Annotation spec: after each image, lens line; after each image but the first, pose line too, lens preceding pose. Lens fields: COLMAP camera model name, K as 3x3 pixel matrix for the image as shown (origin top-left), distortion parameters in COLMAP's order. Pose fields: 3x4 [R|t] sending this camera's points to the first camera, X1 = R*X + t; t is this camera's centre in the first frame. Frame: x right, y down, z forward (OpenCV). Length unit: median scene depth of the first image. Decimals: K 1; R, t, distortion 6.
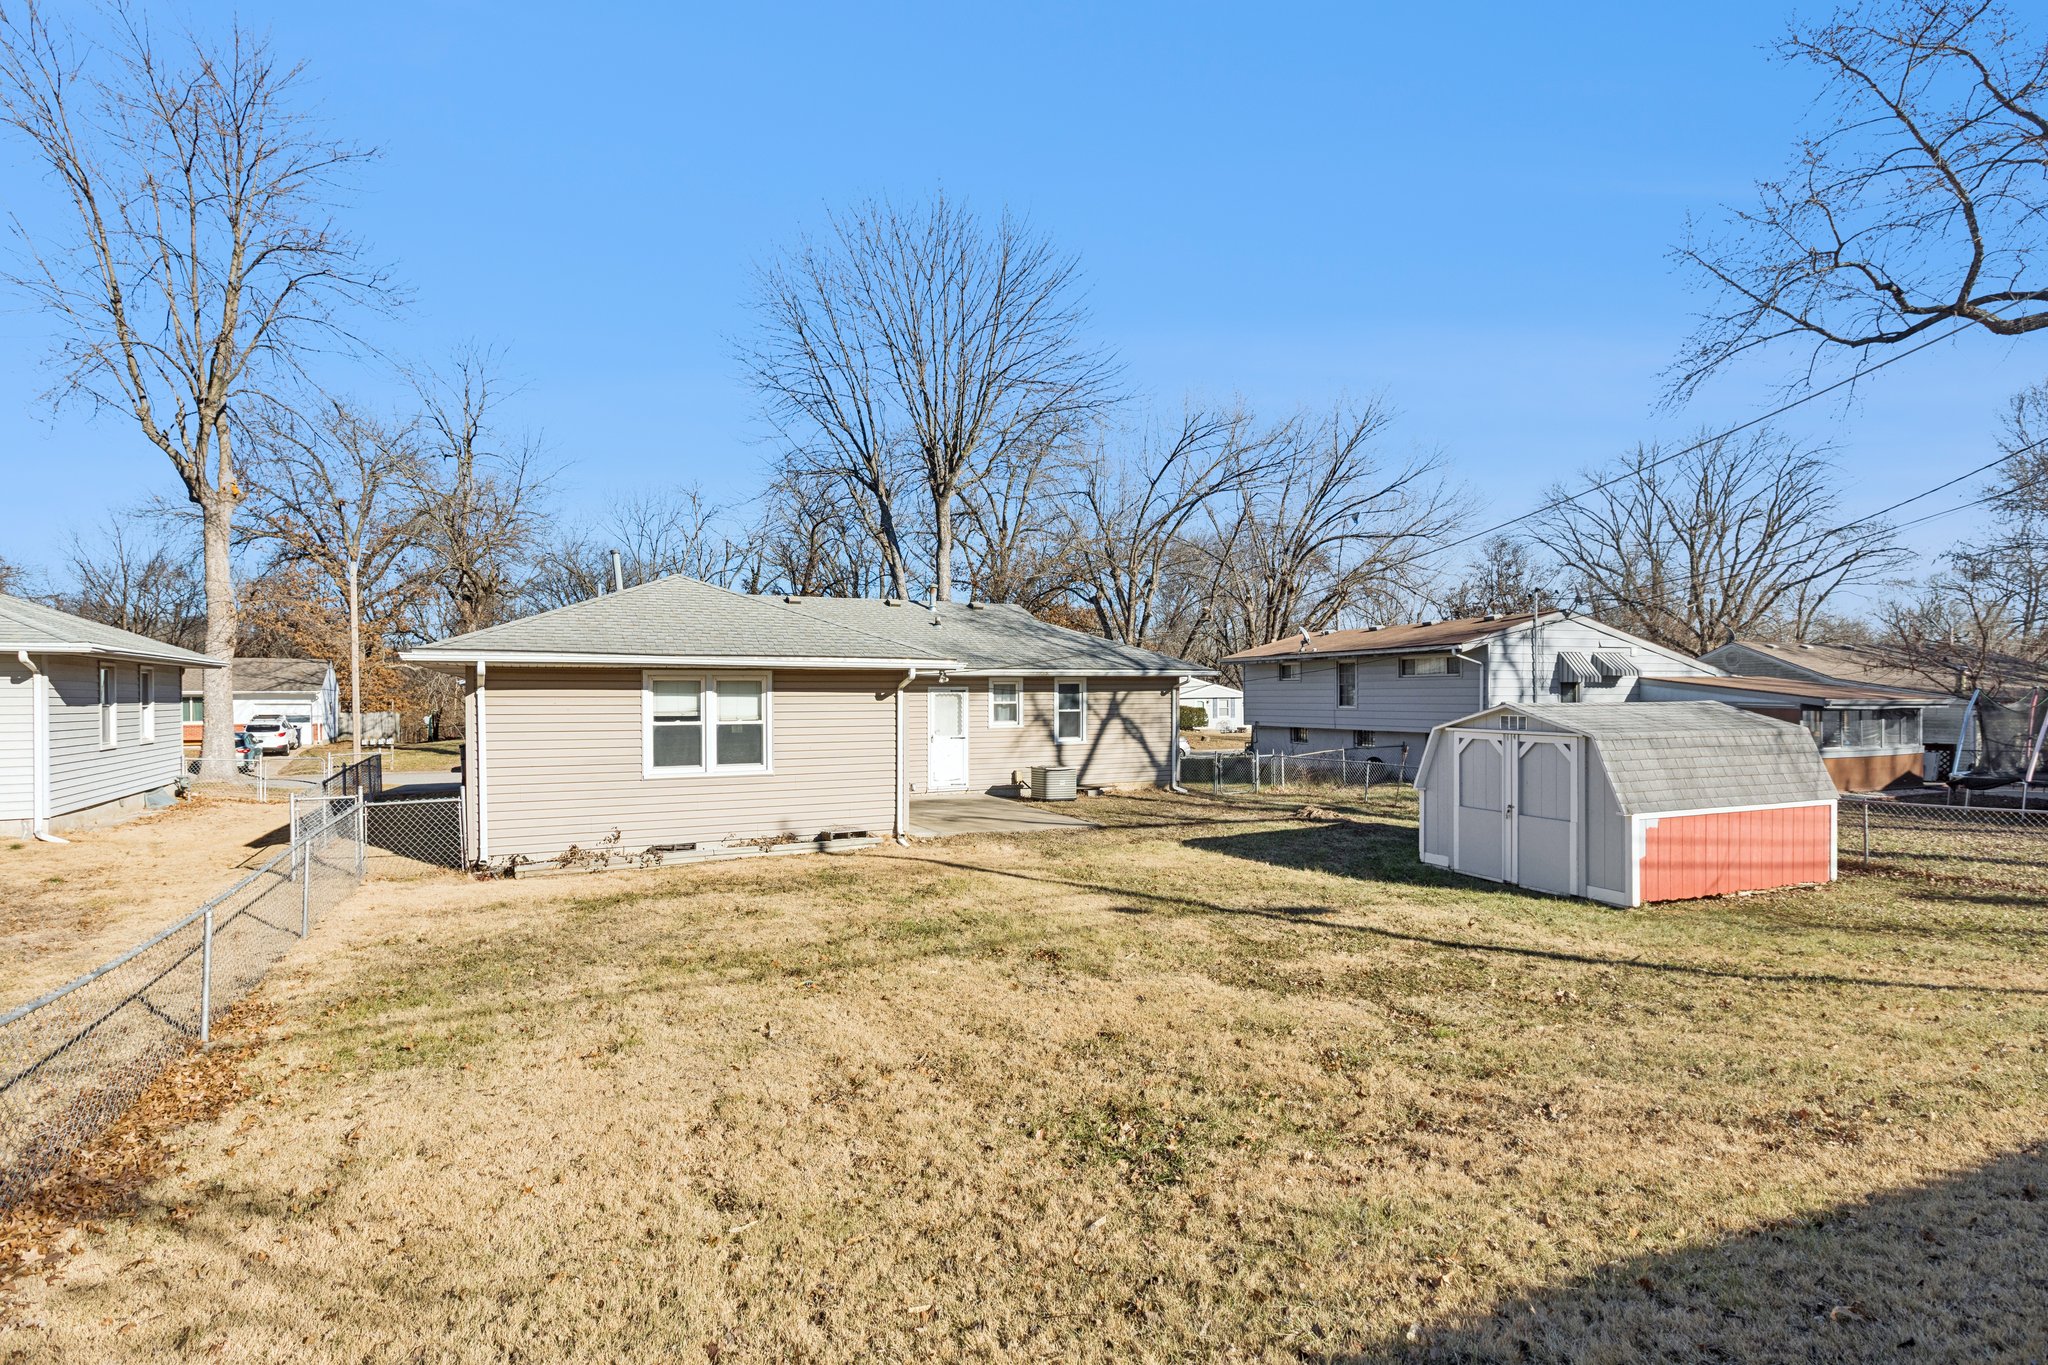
lens RADIAL K [[996.7, 0, 1031.4], [0, 996.7, 690.4], [0, 0, 1]] dist [-0.005846, 0.000663]
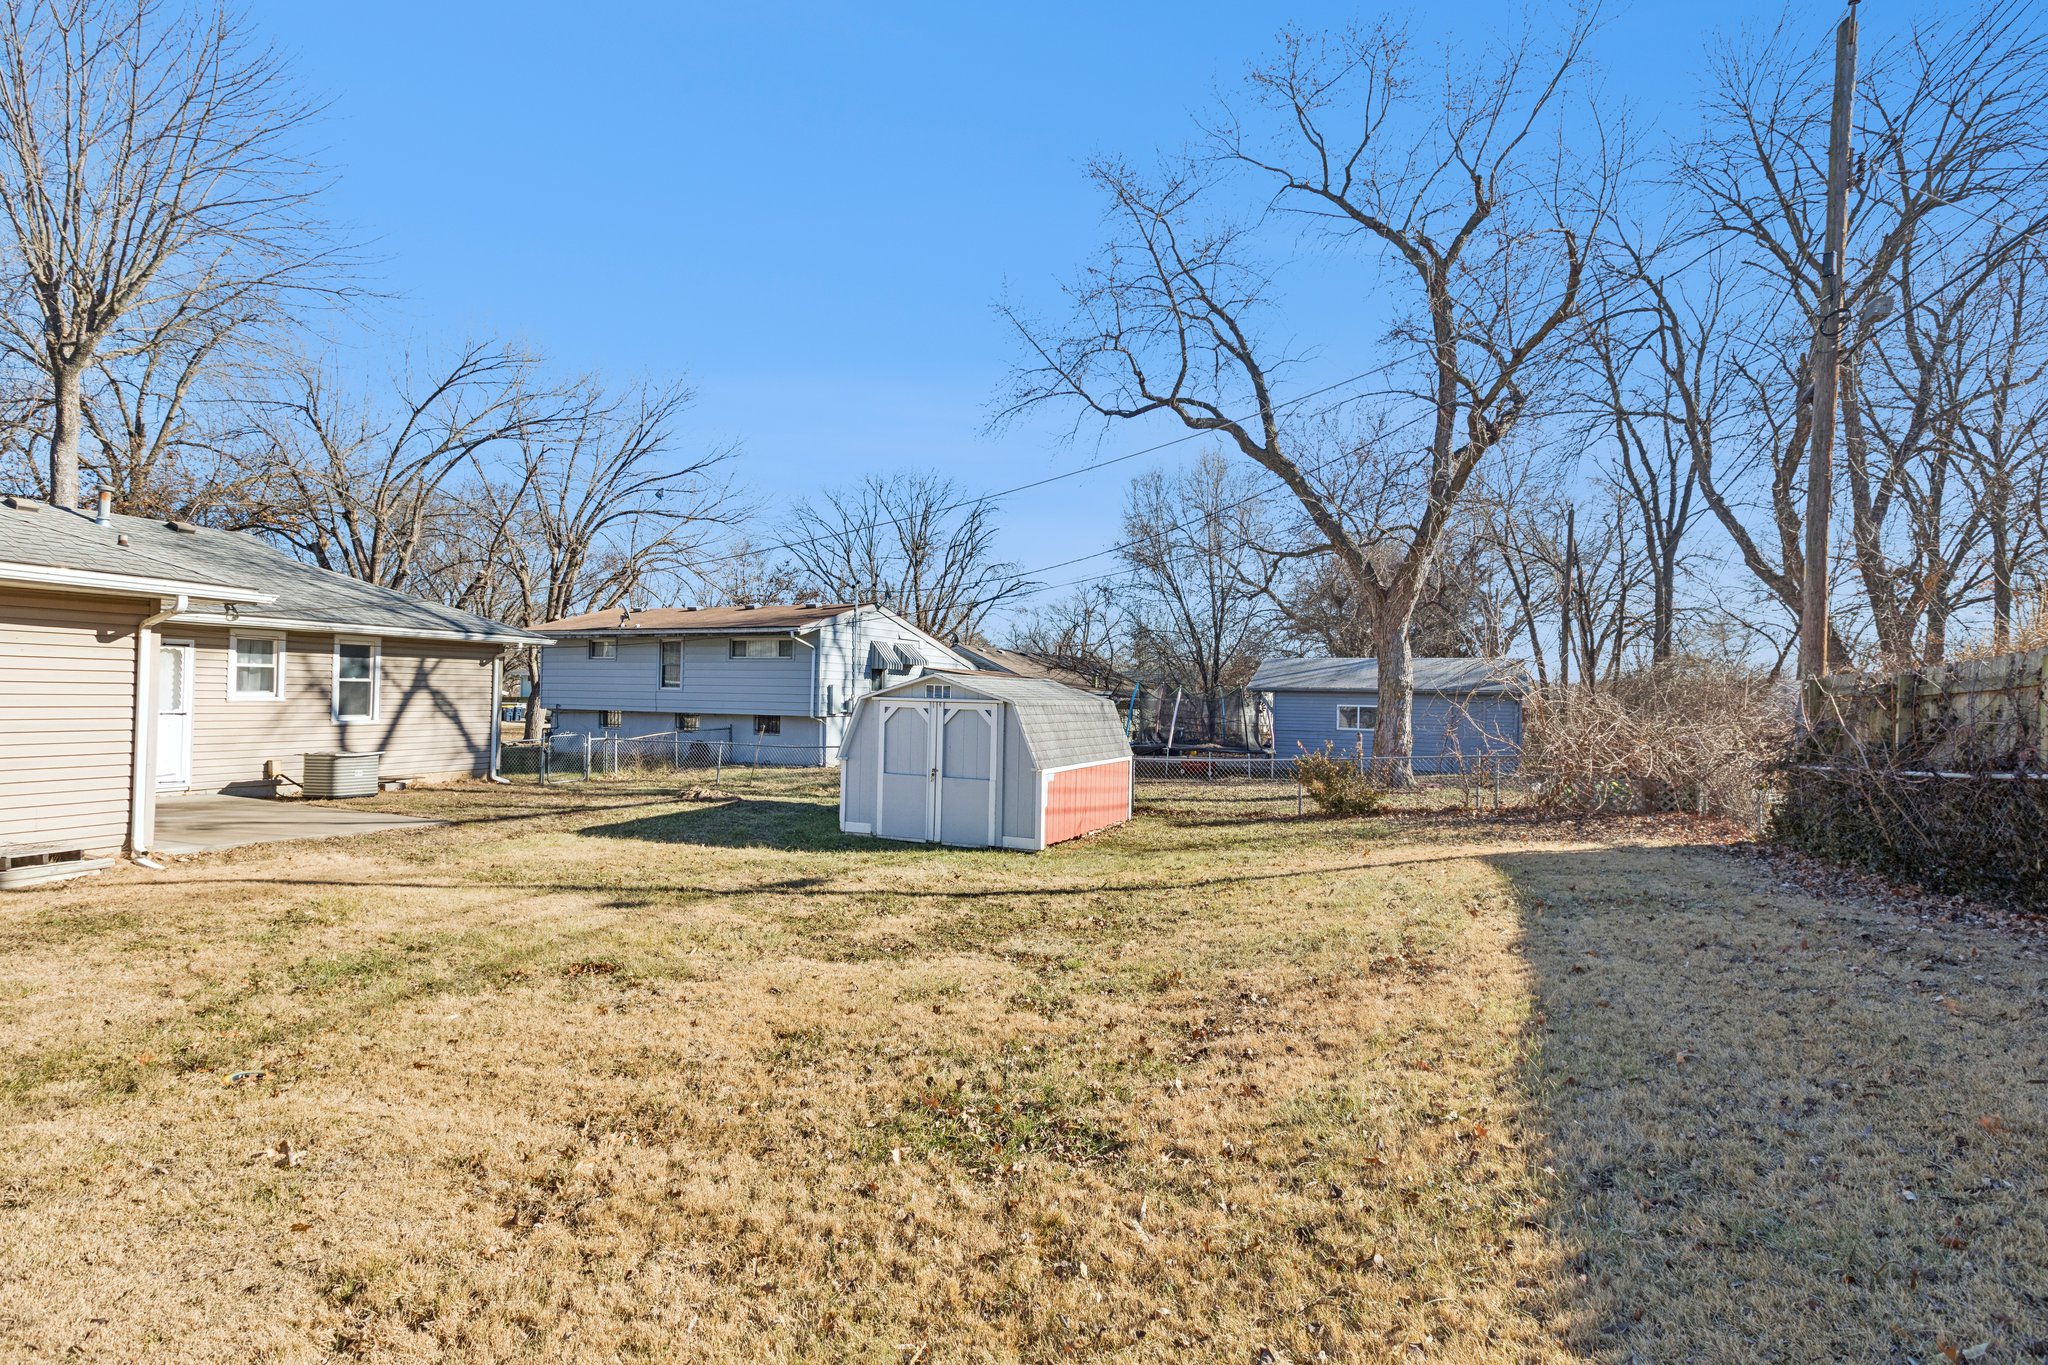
lens RADIAL K [[996.7, 0, 1045.9], [0, 996.7, 687.0], [0, 0, 1]] dist [-0.005846, 0.000663]
pose [[0.717107, 0.021893, 0.696619, -0.156055], [-0.021350, 0.999727, -0.009441, 0.030298], [-0.696636, -0.008102, 0.717379, 0.127012]]
